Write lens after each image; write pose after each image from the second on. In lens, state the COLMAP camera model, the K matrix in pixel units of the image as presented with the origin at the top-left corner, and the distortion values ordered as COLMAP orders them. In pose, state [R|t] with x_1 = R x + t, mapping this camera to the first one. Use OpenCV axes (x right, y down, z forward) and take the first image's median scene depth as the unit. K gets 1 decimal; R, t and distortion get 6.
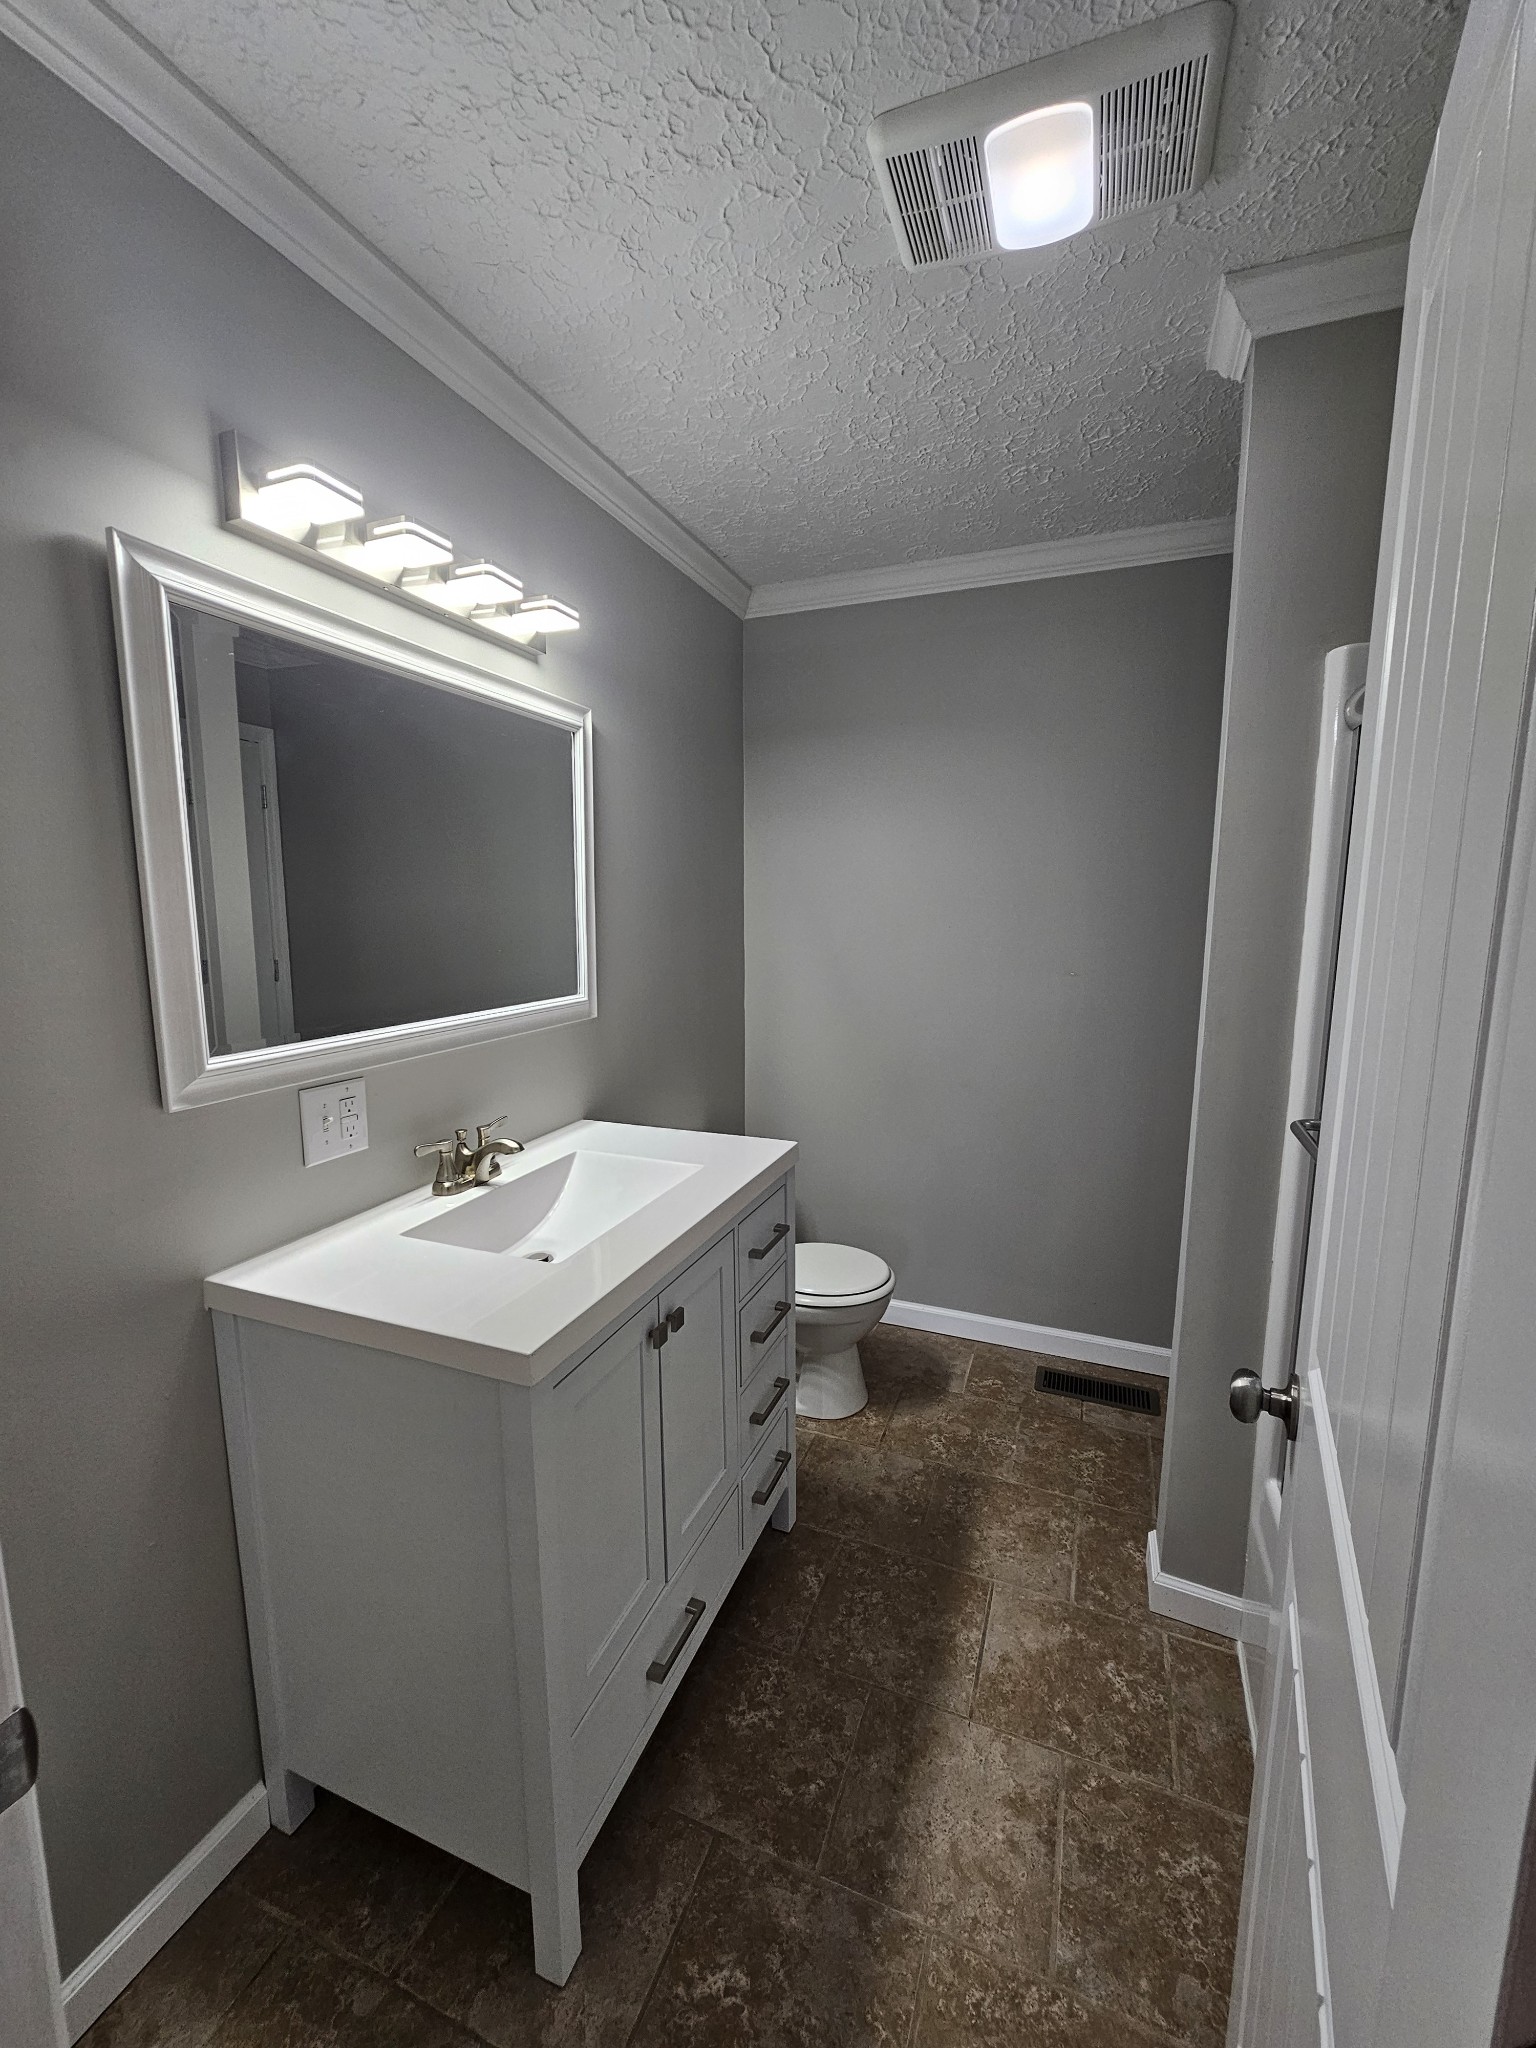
lens RADIAL K [[832.7, 0, 770.0], [0, 832.7, 1025.9], [0, 0, 1]] dist [-0.001958, -0.000164]
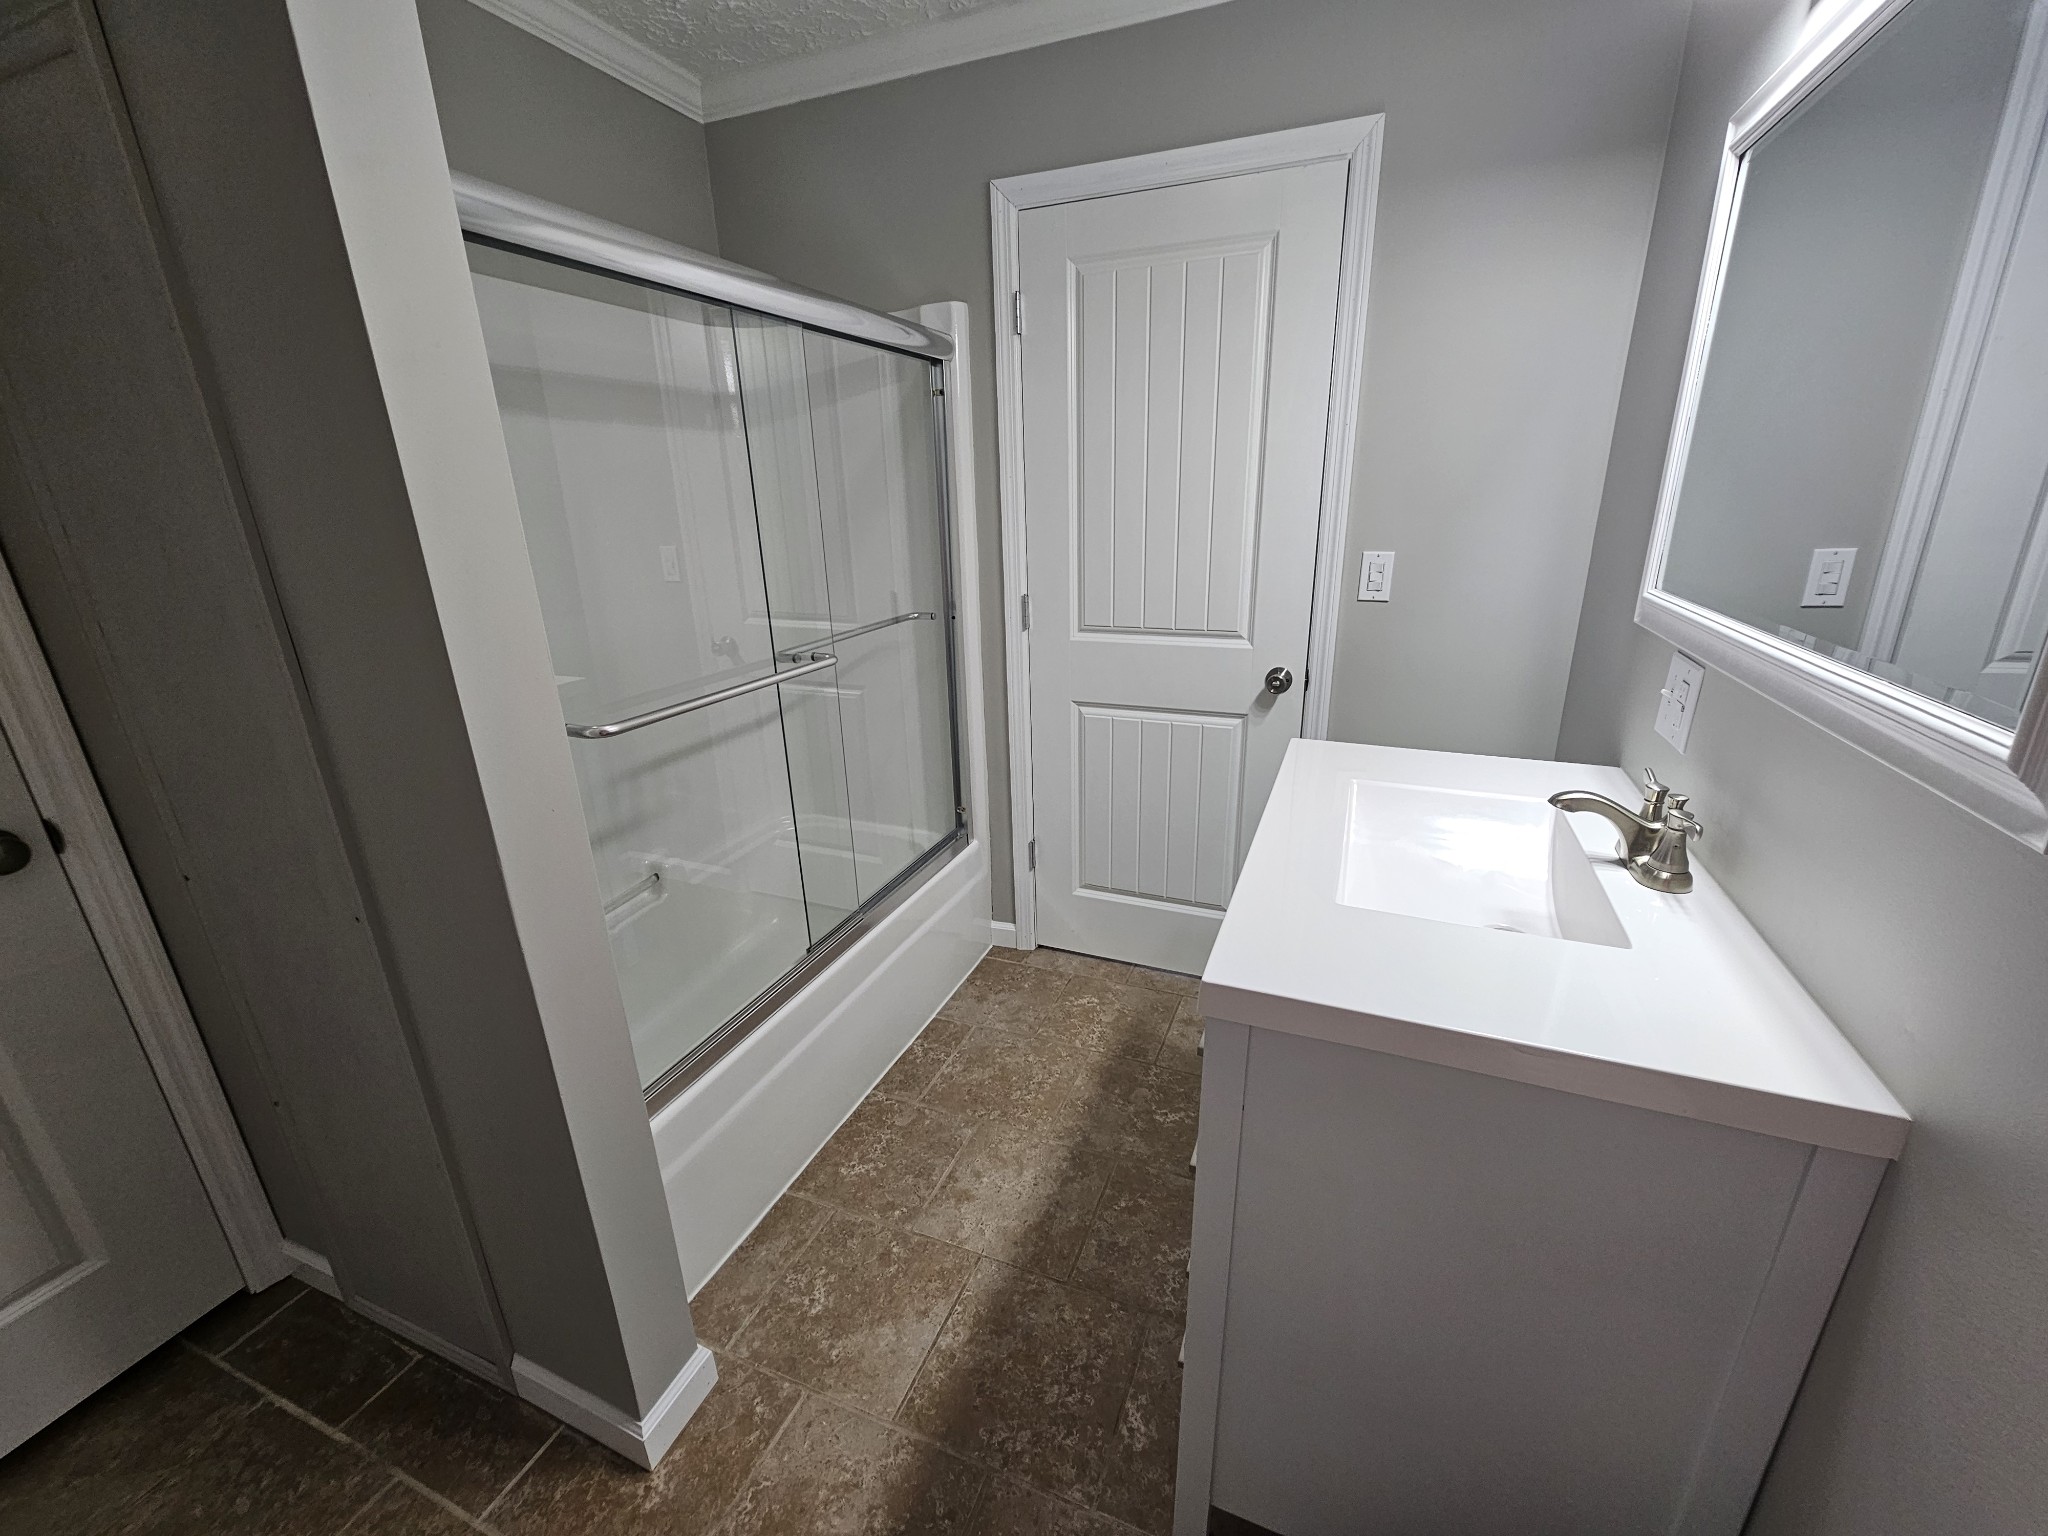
lens RADIAL K [[832.7, 0, 1025.3], [0, 832.7, 767.8], [0, 0, 1]] dist [-0.001958, -0.000164]
pose [[-0.999636, 0.019490, 0.018631, 0.153209], [0.025789, 0.892803, 0.449708, -0.227794], [-0.007869, 0.450025, -0.892981, 1.725587]]
